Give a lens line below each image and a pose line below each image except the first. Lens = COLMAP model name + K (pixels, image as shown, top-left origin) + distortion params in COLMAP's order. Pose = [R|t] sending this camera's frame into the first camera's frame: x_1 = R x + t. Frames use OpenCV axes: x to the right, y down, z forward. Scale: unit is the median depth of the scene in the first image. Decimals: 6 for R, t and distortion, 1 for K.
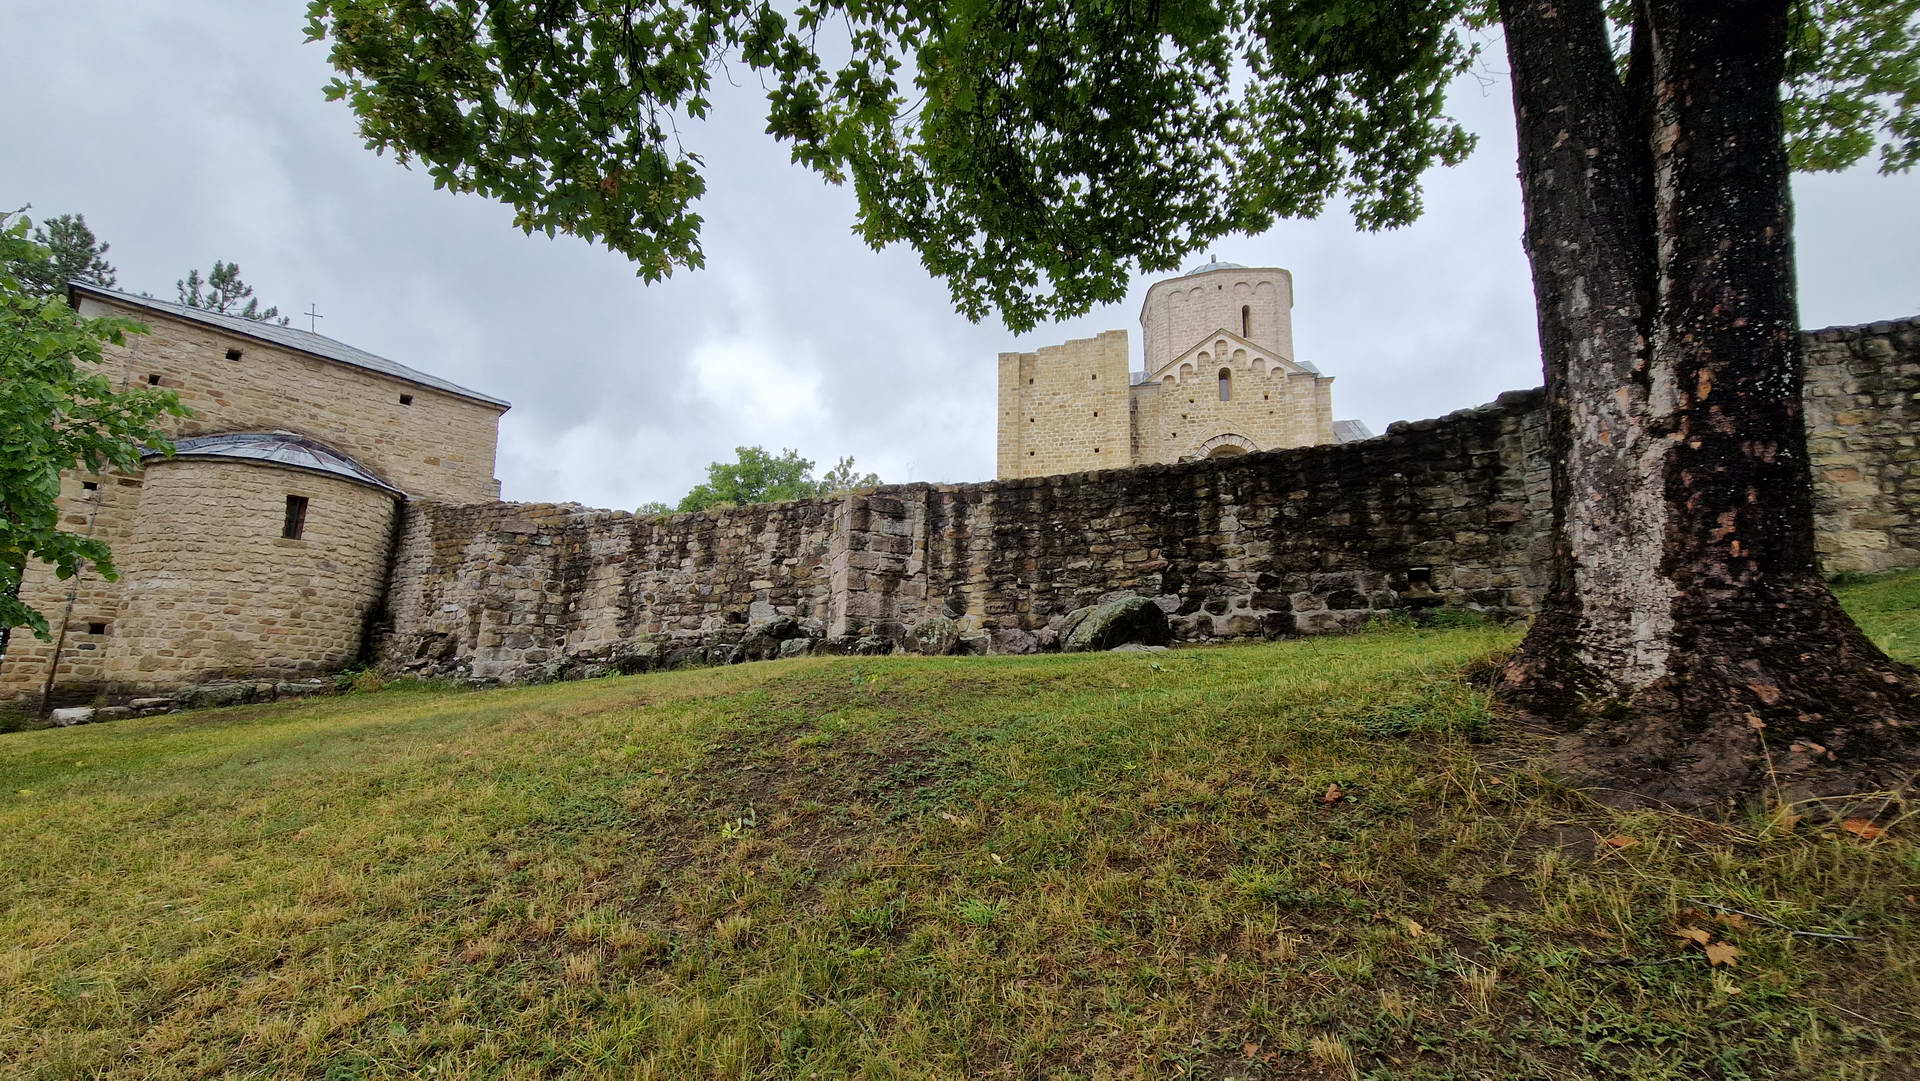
lens RADIAL K [[777.7, 0, 960.0], [0, 777.7, 540.5], [0, 0, 1]] dist [0.004607, -0.000287]
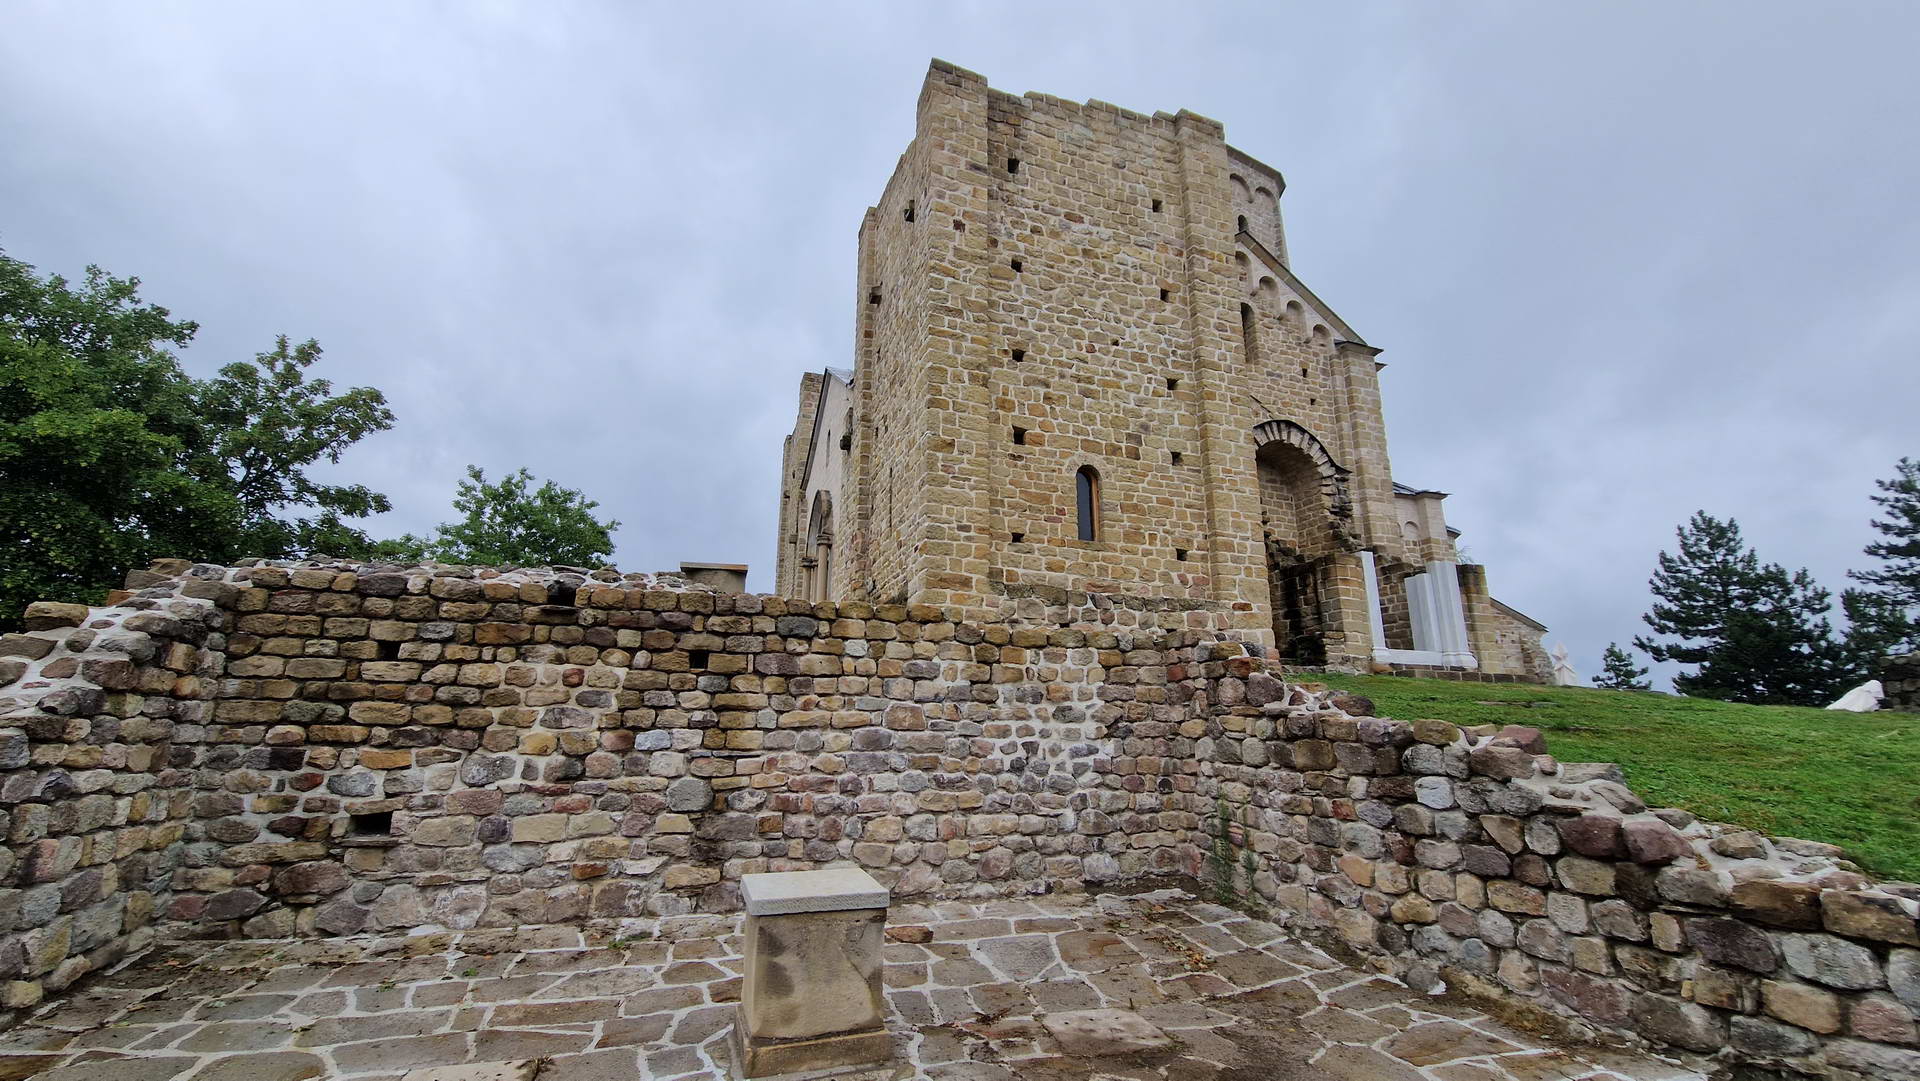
lens RADIAL K [[777.7, 0, 960.0], [0, 777.7, 540.5], [0, 0, 1]] dist [0.004607, -0.000287]
pose [[0.827415, 0.119742, 0.548676, -0.112770], [-0.098347, 0.992802, -0.068357, -0.002510], [-0.552912, 0.002599, 0.833236, 0.737051]]
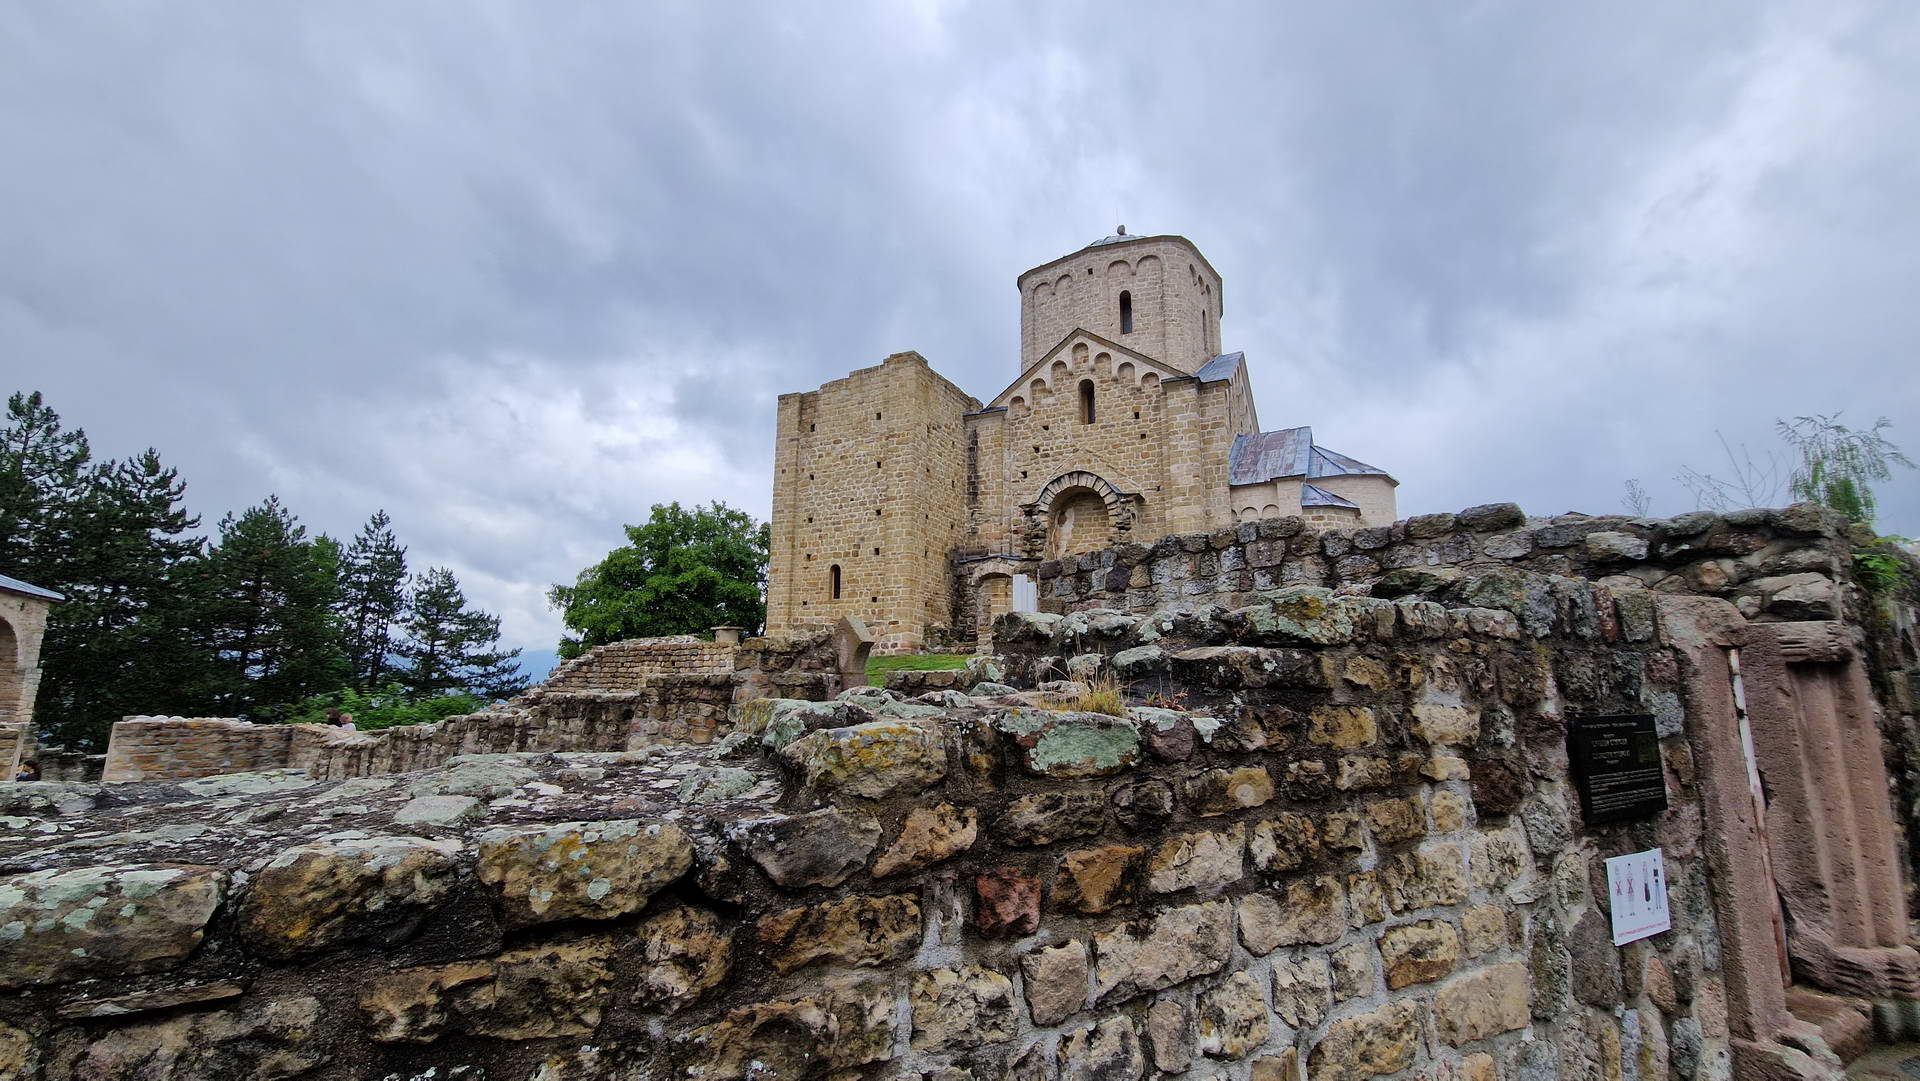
lens RADIAL K [[777.7, 0, 960.0], [0, 777.7, 540.5], [0, 0, 1]] dist [0.004607, -0.000287]
pose [[0.973633, -0.059367, -0.220259, 0.422699], [0.061061, 0.998134, 0.000888, -0.083793], [0.219795, -0.014314, 0.975441, 0.264623]]
